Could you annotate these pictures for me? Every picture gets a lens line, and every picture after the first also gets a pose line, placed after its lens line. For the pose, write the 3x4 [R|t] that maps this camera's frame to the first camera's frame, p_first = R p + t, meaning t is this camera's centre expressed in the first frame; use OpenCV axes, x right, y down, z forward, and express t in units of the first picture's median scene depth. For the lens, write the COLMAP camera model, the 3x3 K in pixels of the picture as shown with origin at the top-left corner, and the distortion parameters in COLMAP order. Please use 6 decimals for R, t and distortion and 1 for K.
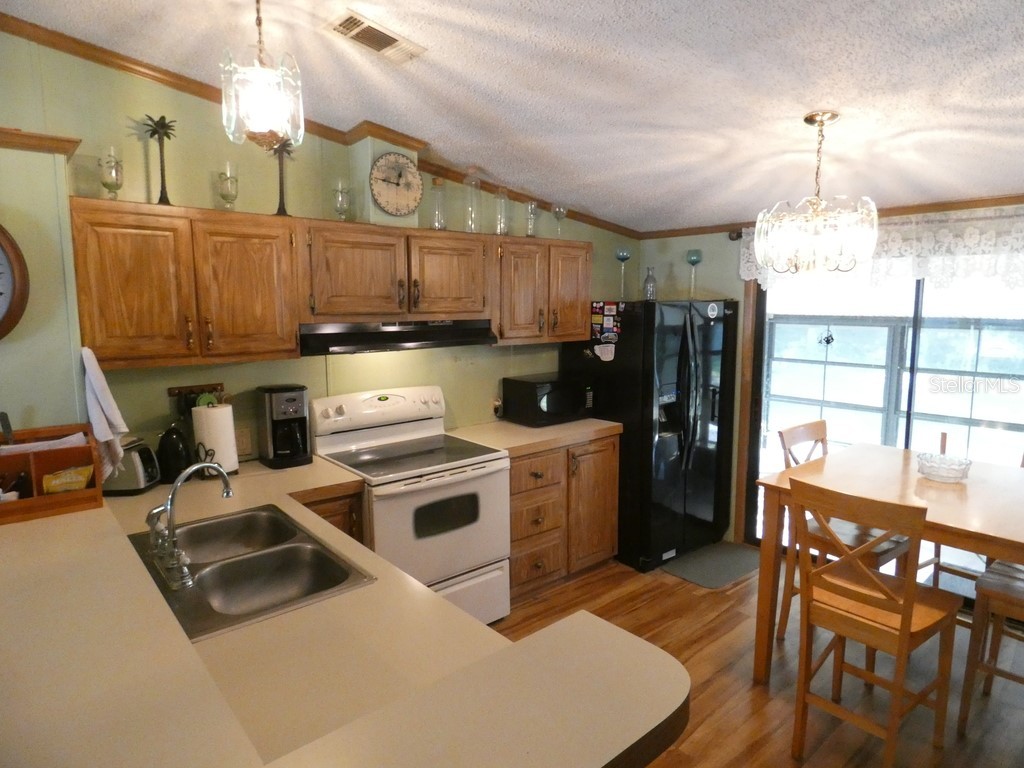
lens RADIAL K [[616.0, 0, 514.2], [0, 616.0, 380.6], [0, 0, 1]] dist [0.004936, -0.003975]
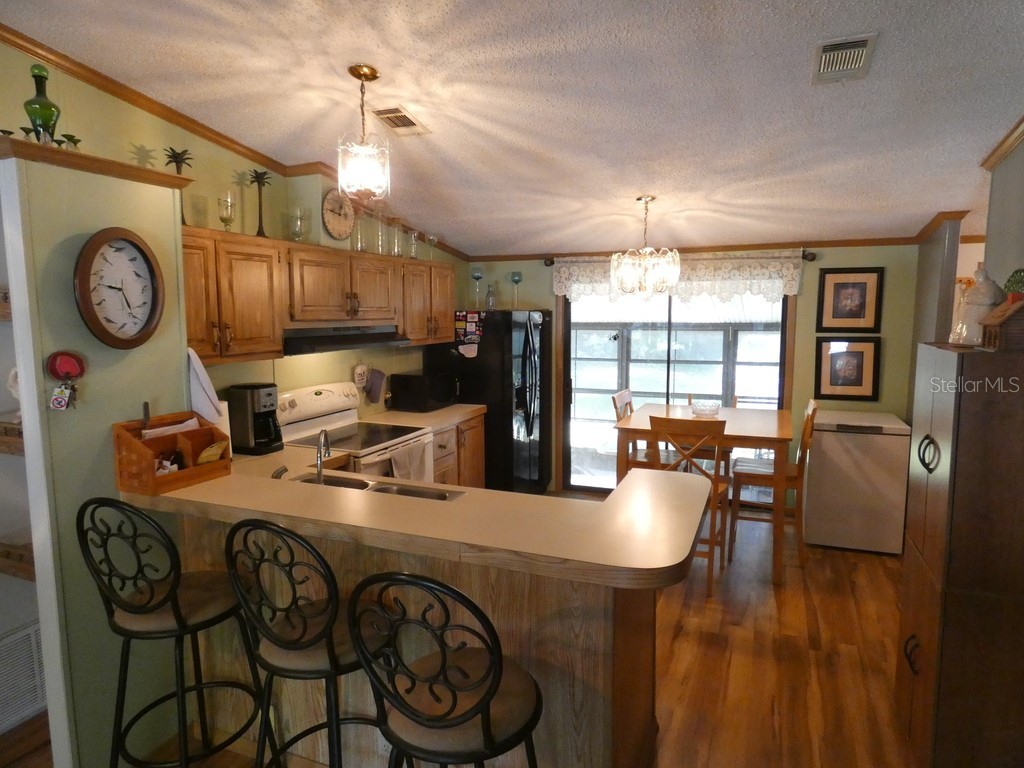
lens RADIAL K [[616.0, 0, 514.1], [0, 616.0, 380.0], [0, 0, 1]] dist [0.004936, -0.003975]
pose [[0.892578, -0.051294, 0.447965, -0.431763], [0.060211, 0.998170, -0.005675, 0.034755], [-0.446854, 0.032037, 0.894033, -0.228319]]
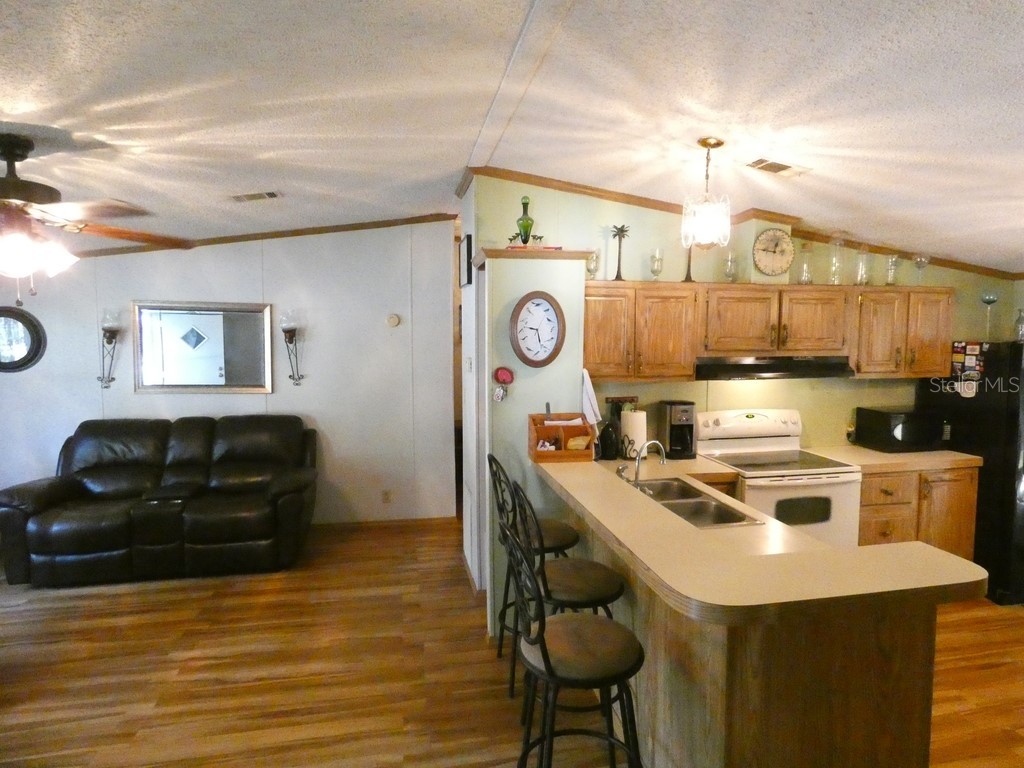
lens RADIAL K [[616.0, 0, 522.0], [0, 616.0, 389.6], [0, 0, 1]] dist [0.004936, -0.003975]
pose [[0.875107, 0.045342, -0.481801, -0.012477], [-0.064117, 0.997687, -0.022565, 0.035402], [0.479663, 0.050639, 0.875990, -0.377927]]
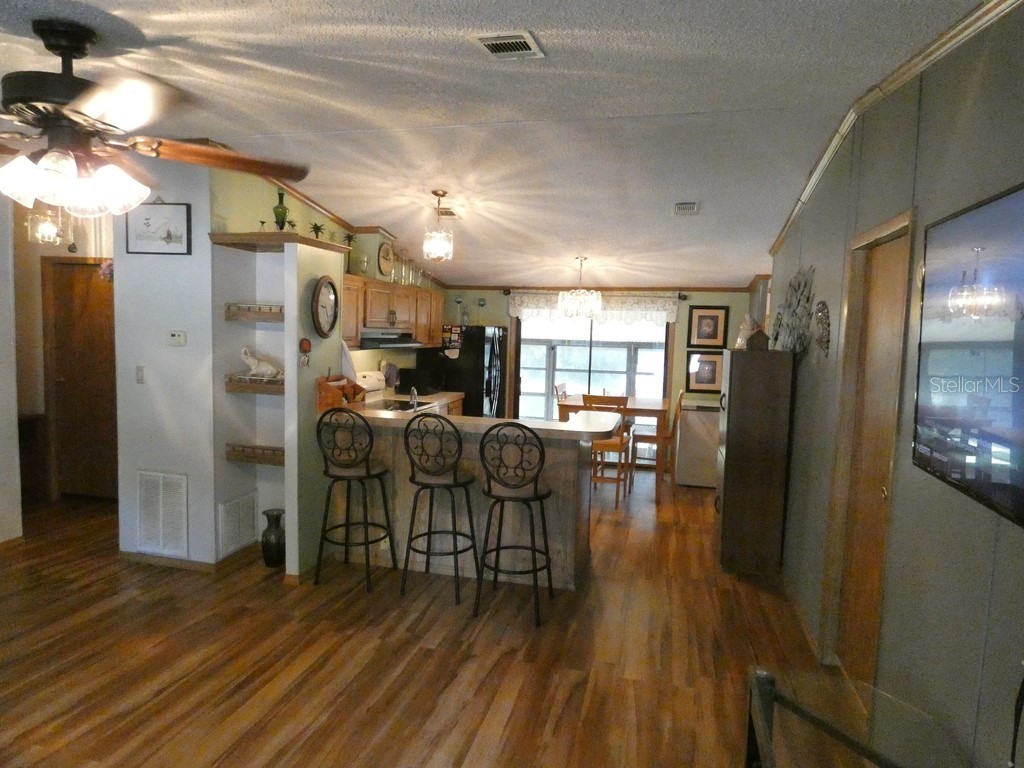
lens RADIAL K [[616.0, 0, 502.4], [0, 616.0, 380.3], [0, 0, 1]] dist [0.004936, -0.003975]
pose [[0.828260, -0.018643, 0.560034, -0.927079], [0.041743, 0.998722, -0.028489, 0.111593], [-0.558787, 0.046974, 0.827980, -0.708066]]
